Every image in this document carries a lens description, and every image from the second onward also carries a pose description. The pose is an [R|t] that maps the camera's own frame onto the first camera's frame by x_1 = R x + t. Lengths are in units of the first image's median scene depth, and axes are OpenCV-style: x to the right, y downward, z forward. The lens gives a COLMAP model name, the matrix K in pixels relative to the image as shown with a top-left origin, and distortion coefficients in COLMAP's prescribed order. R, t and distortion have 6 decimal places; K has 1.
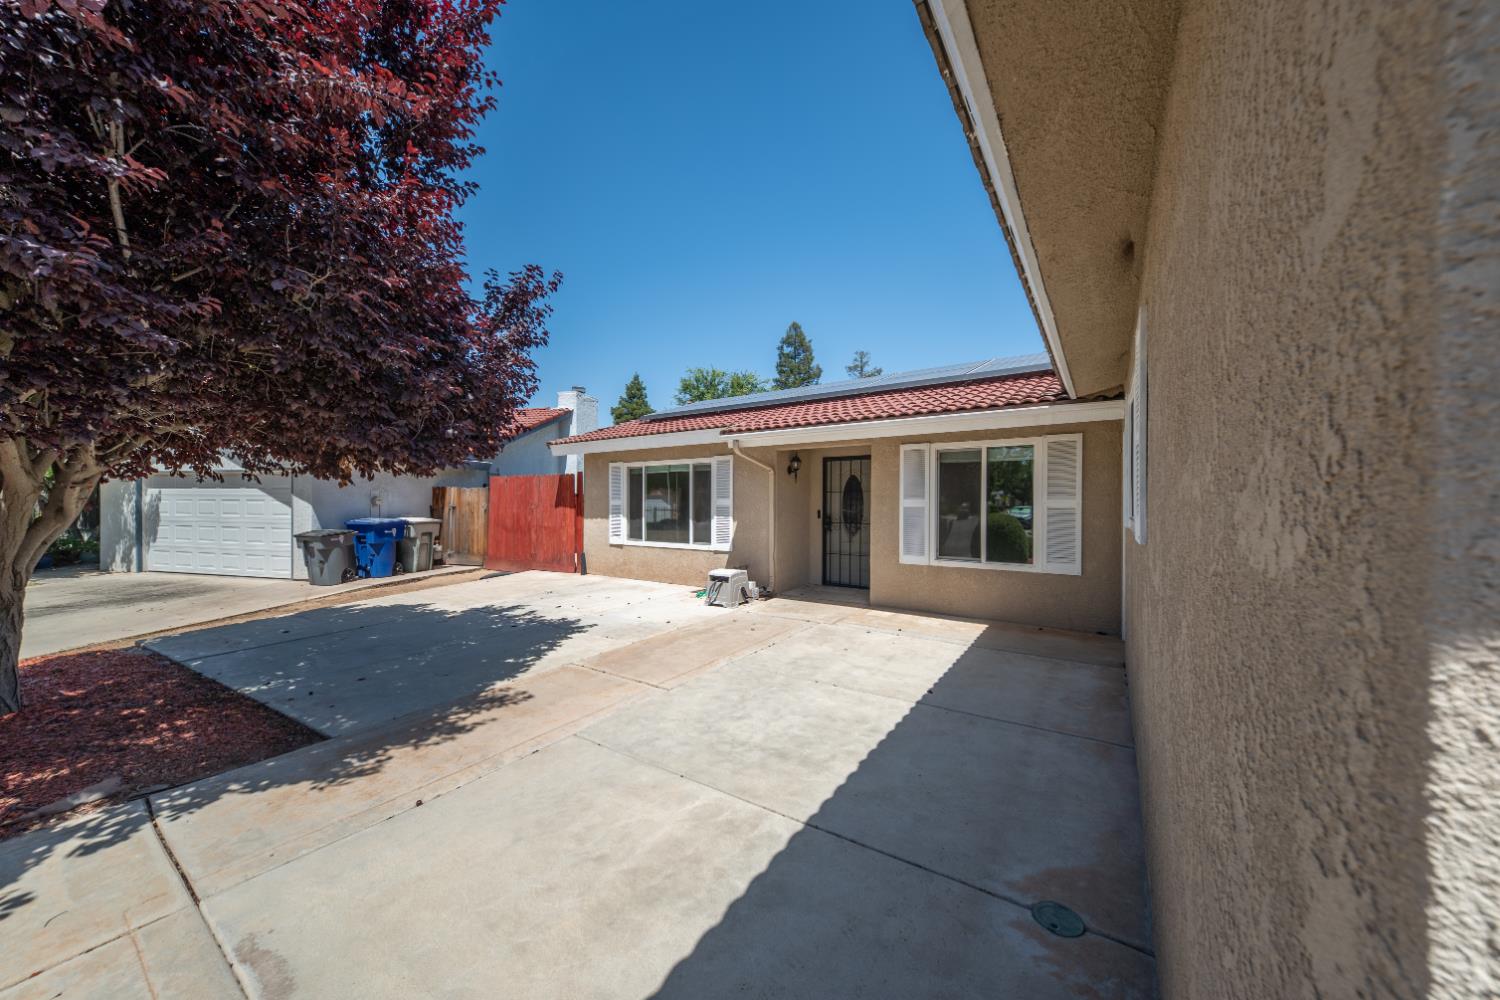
lens RADIAL K [[520.3, 0, 749.2], [0, 520.3, 500.1], [0, 0, 1]] dist [0.000503, -0.000635]
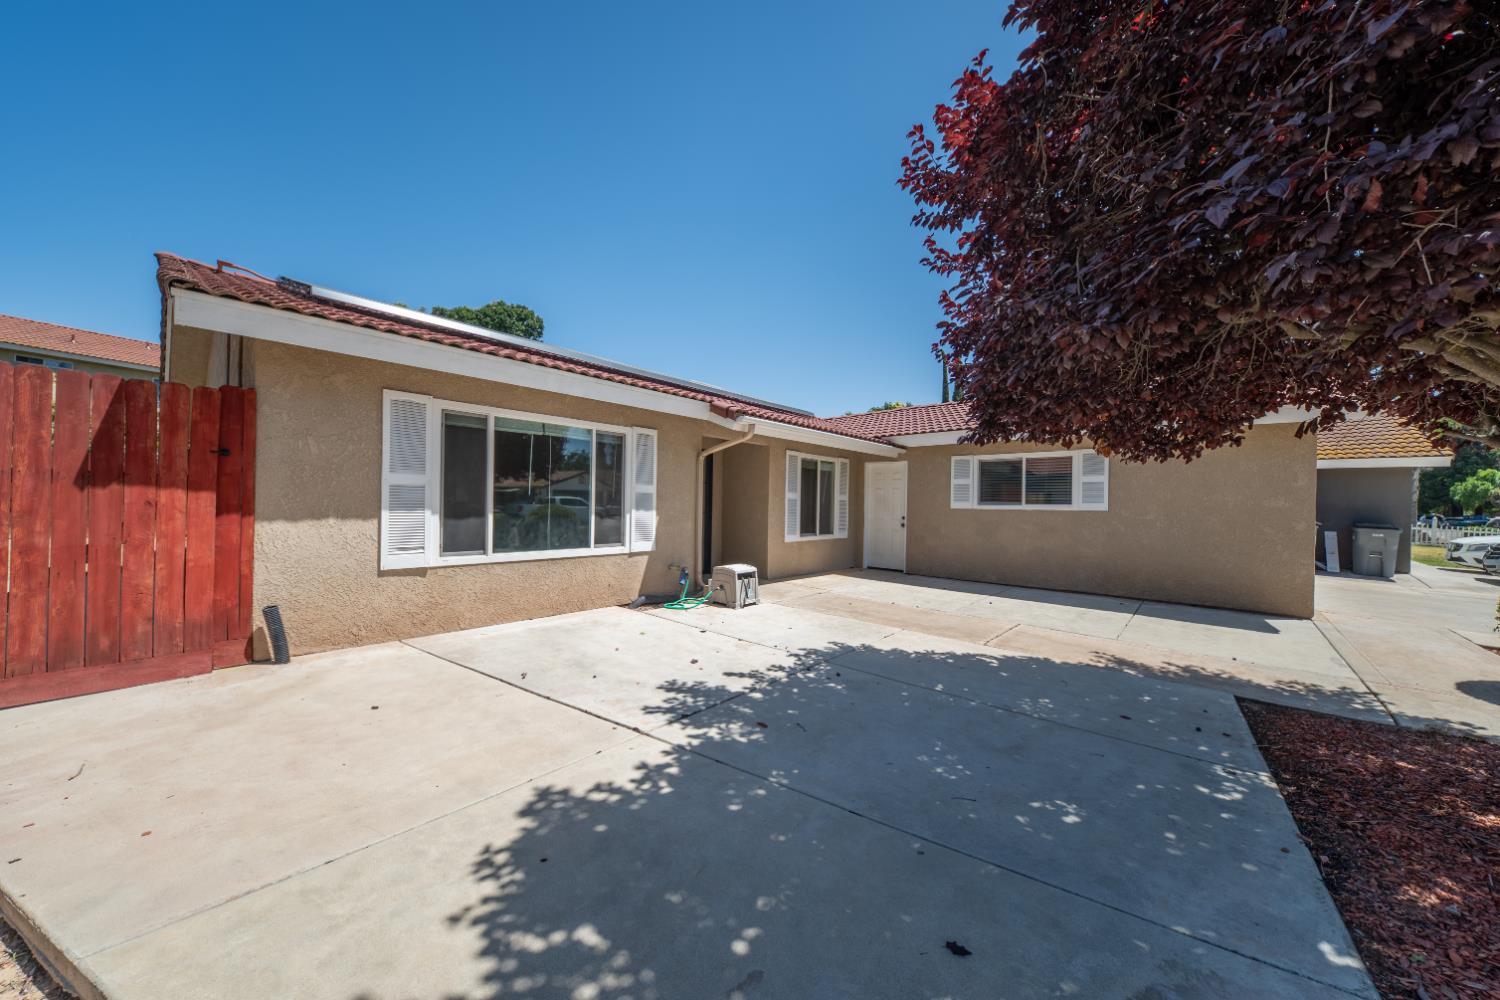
lens RADIAL K [[520.3, 0, 756.0], [0, 520.3, 508.4], [0, 0, 1]] dist [0.000503, -0.000635]
pose [[0.121822, -0.010064, 0.992501, -0.794683], [-0.026542, 0.999558, 0.013393, 0.017943], [-0.992197, -0.027975, 0.121501, 0.737520]]
